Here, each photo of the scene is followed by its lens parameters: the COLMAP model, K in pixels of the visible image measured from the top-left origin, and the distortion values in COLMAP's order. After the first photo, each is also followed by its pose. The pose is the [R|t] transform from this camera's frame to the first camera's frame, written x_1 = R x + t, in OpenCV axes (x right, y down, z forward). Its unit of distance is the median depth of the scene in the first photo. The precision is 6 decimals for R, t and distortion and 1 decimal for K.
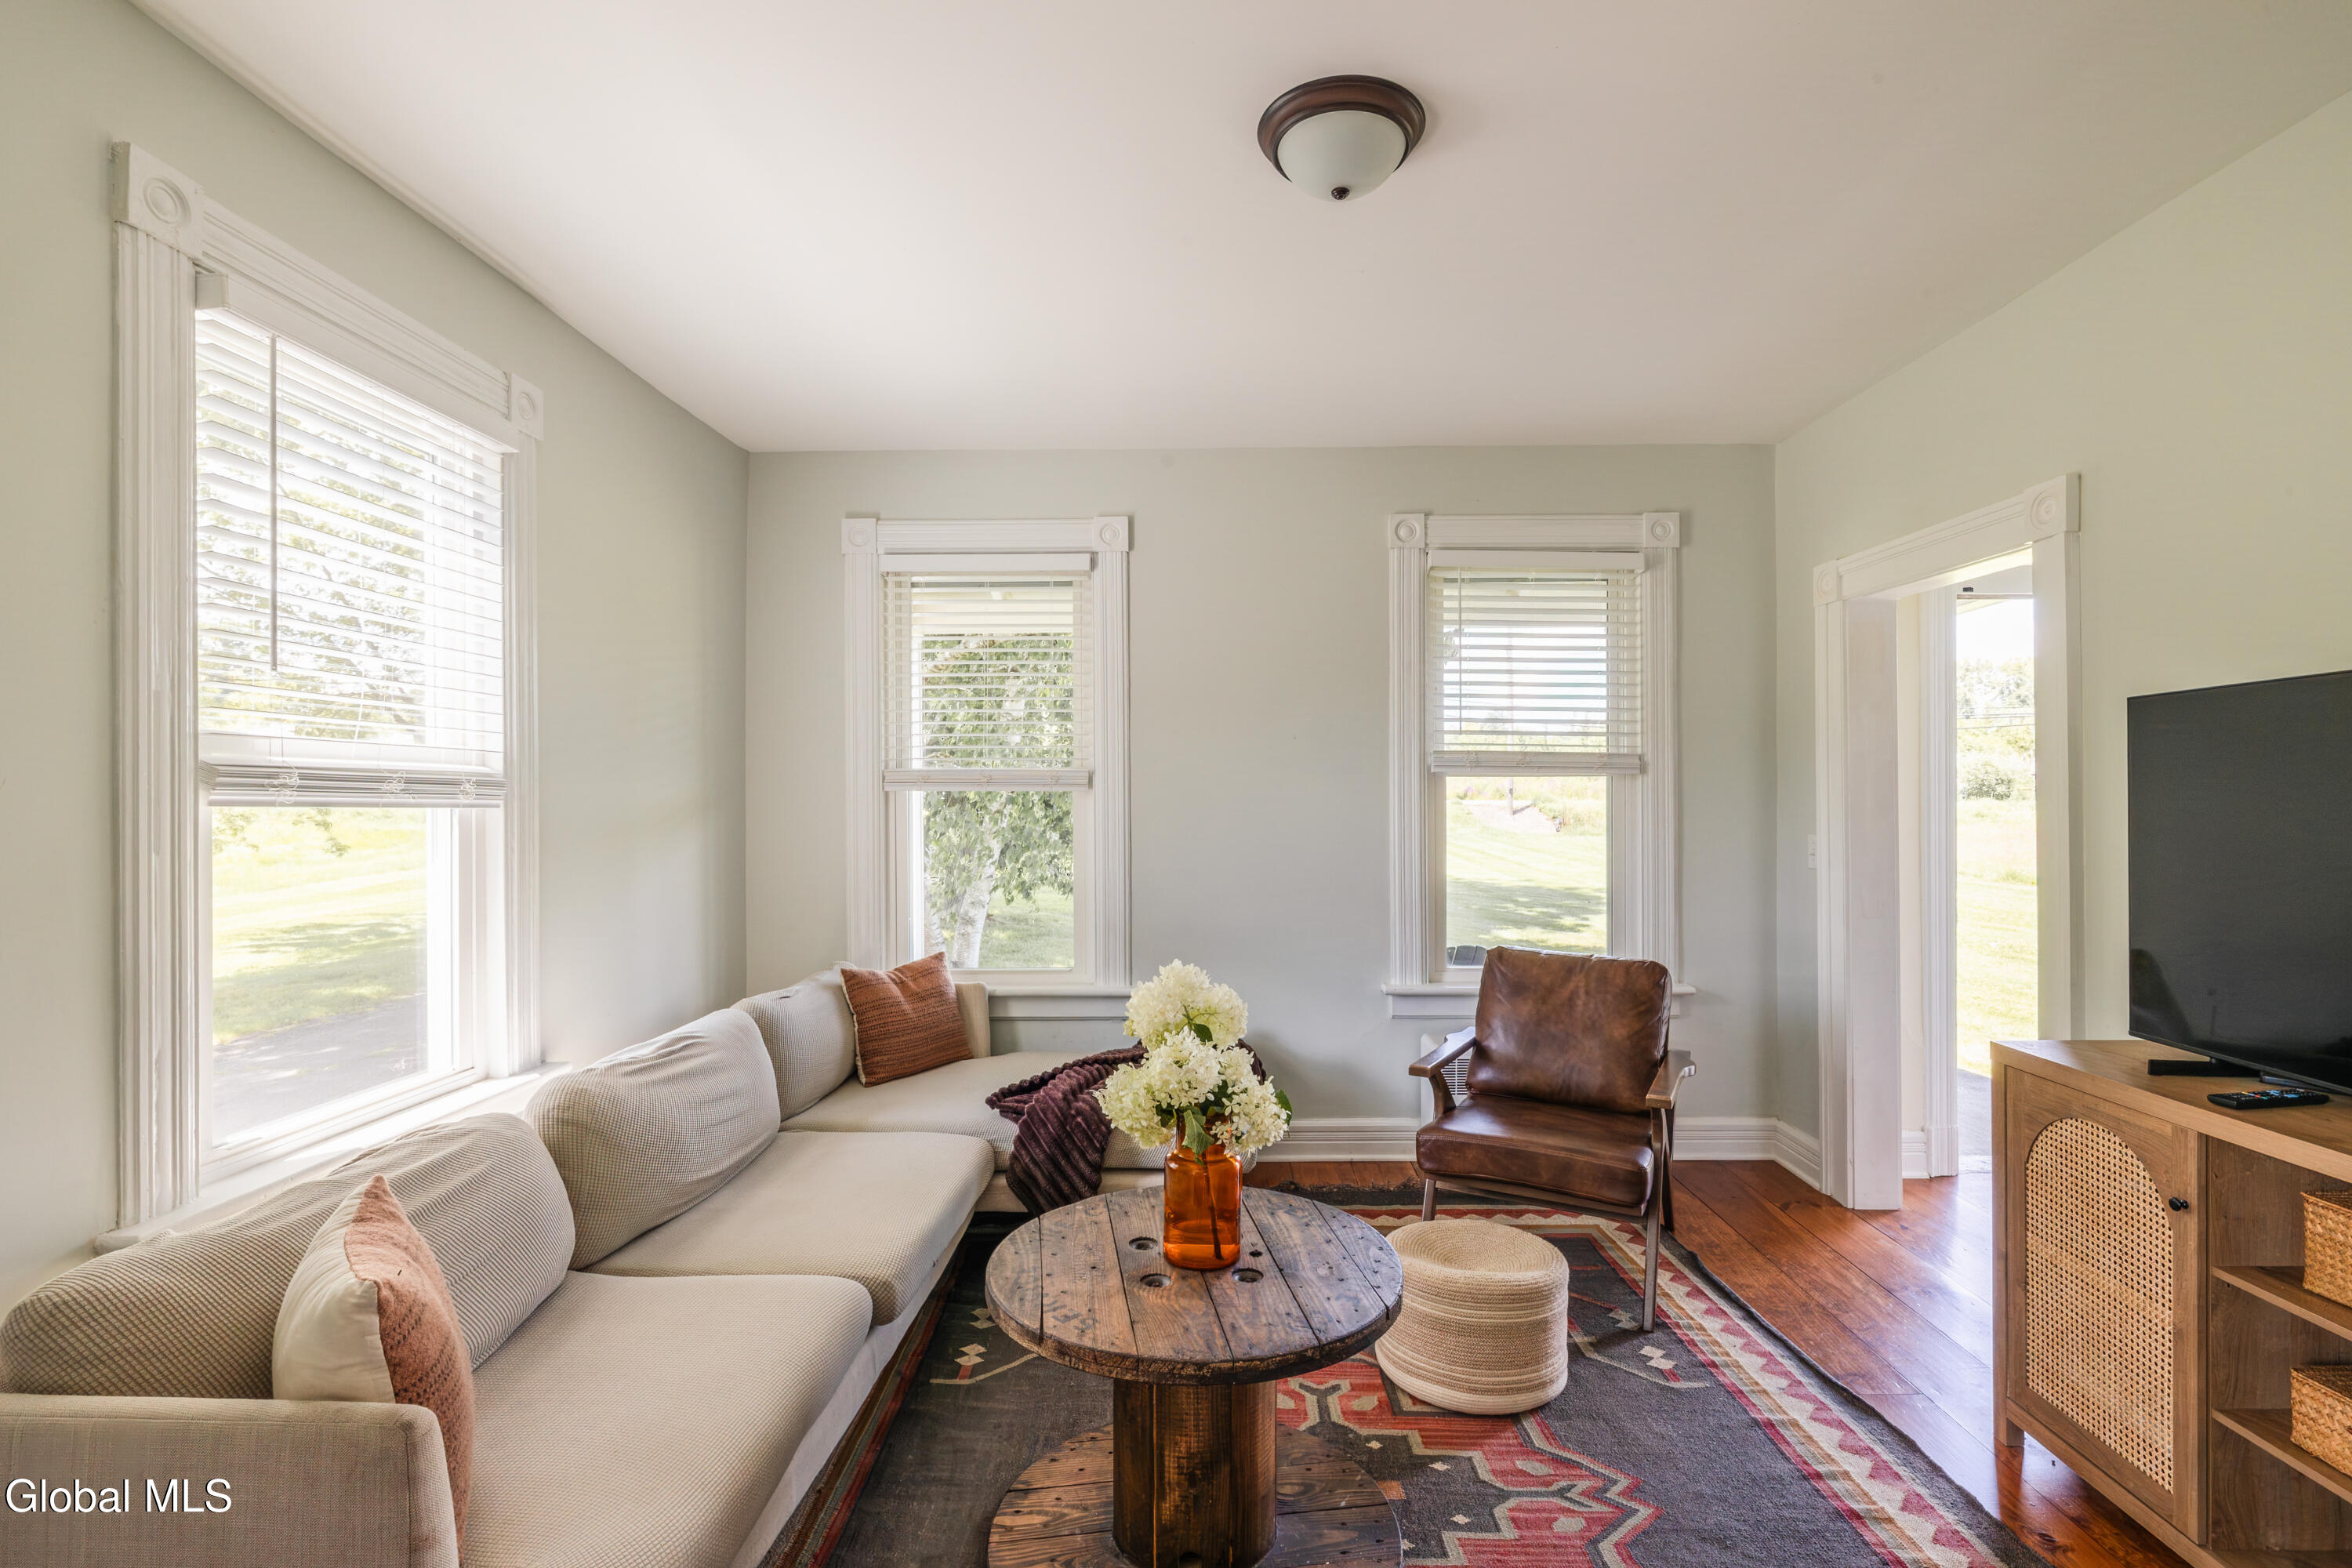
lens RADIAL K [[1060.1, 0, 1194.3], [0, 1060.1, 790.3], [0, 0, 1]] dist [-0.008567, 0.001753]
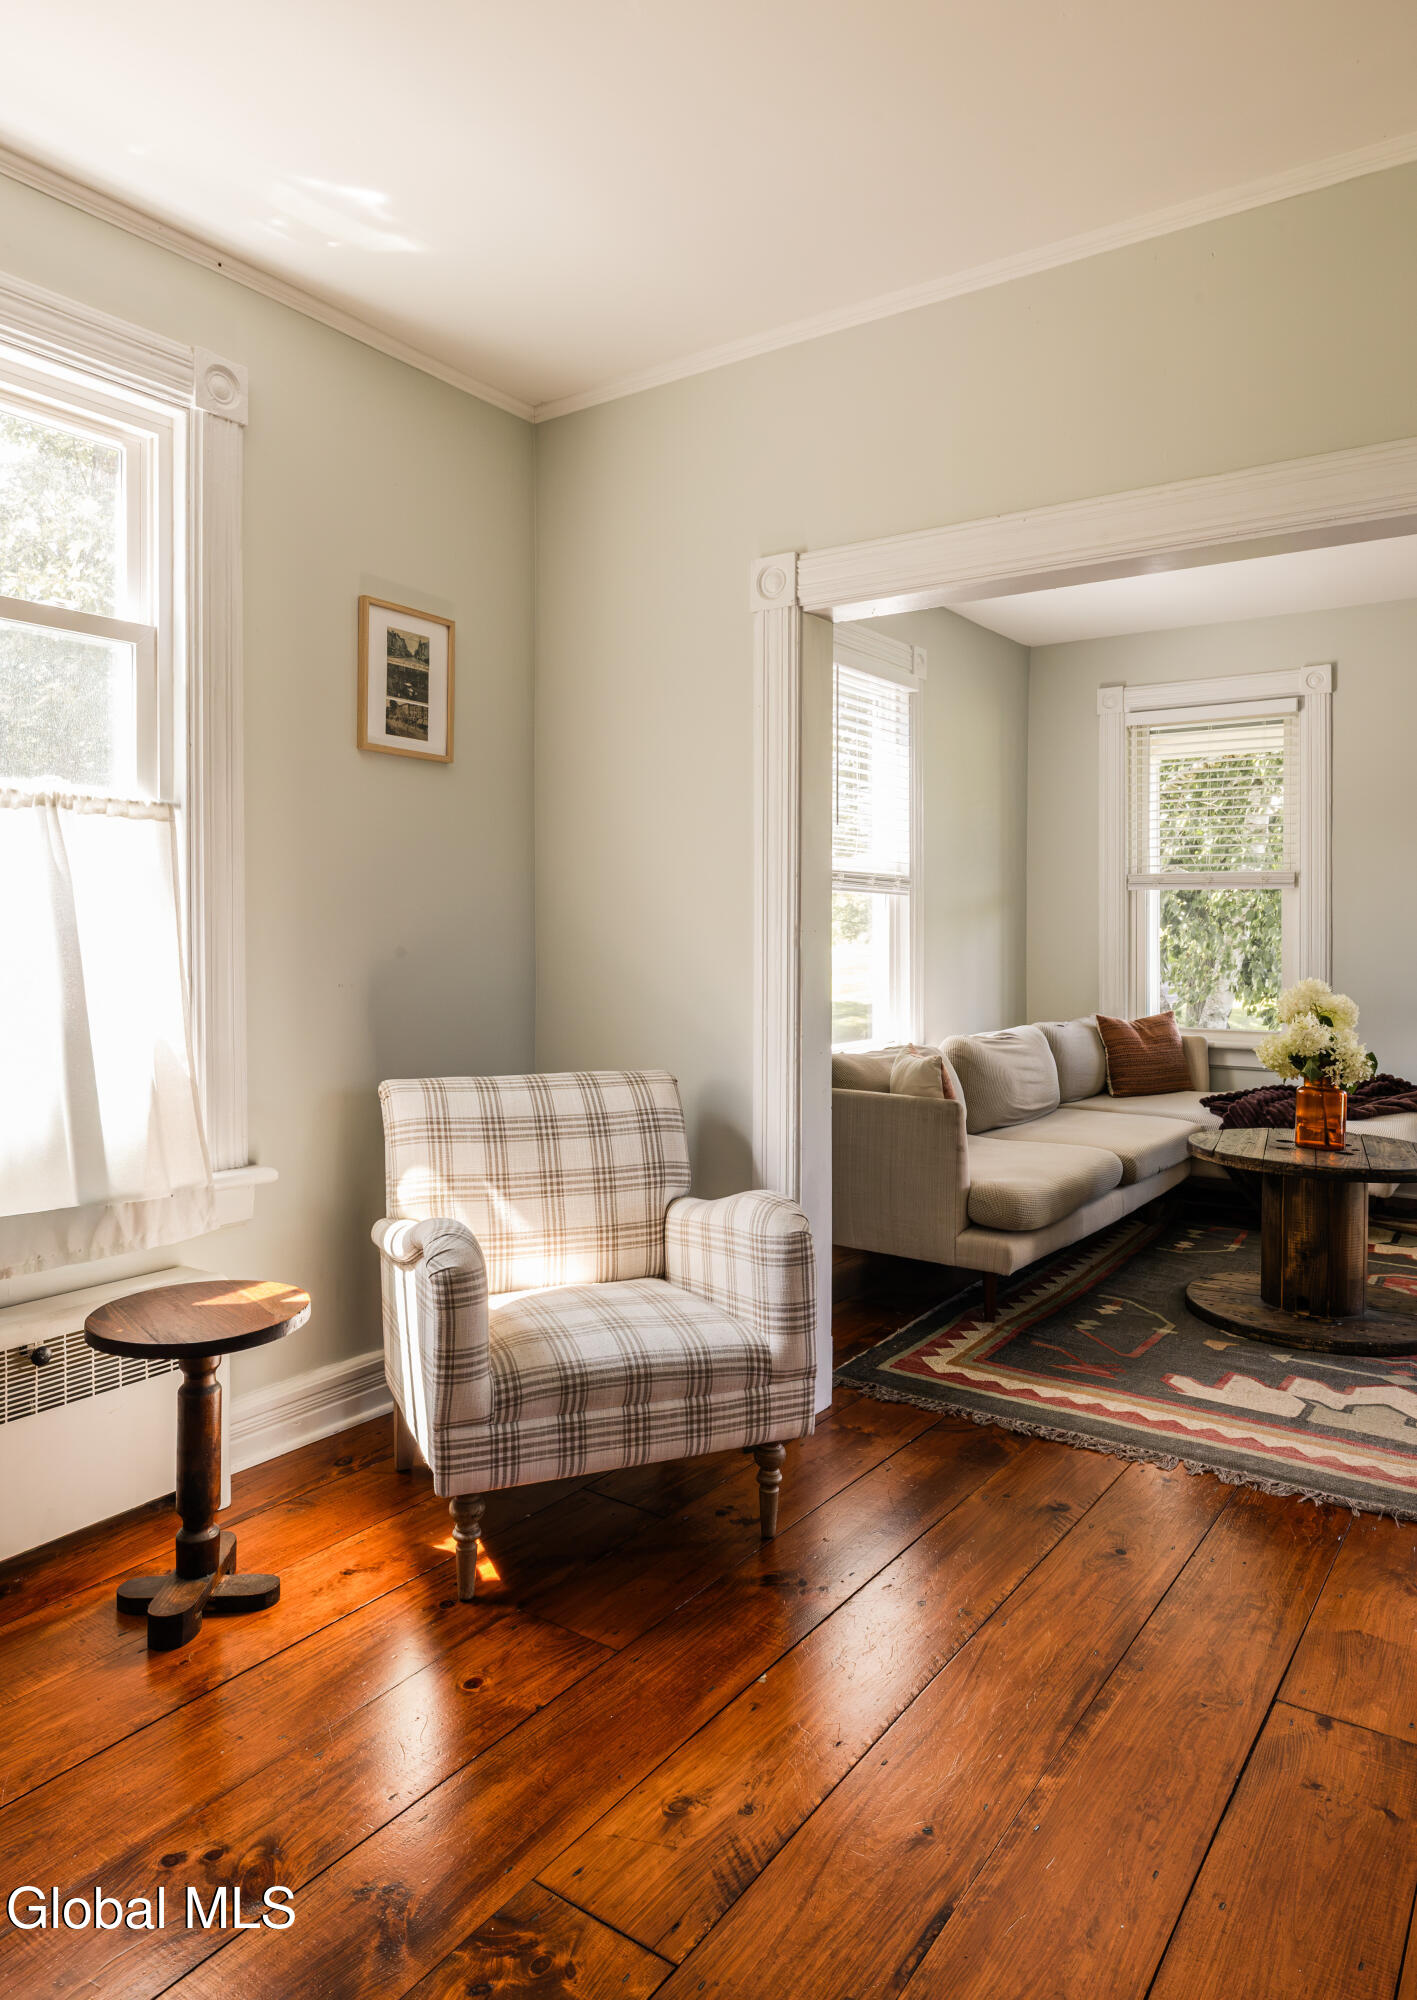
lens RADIAL K [[1214.3, 0, 701.3], [0, 1214.3, 930.0], [0, 0, 1]] dist [-0.020780, 0.001843]
pose [[0.816319, 0.010300, -0.577509, 0.162752], [-0.002140, 0.999888, 0.014809, 0.031842], [0.577597, -0.010853, 0.816250, -0.603858]]
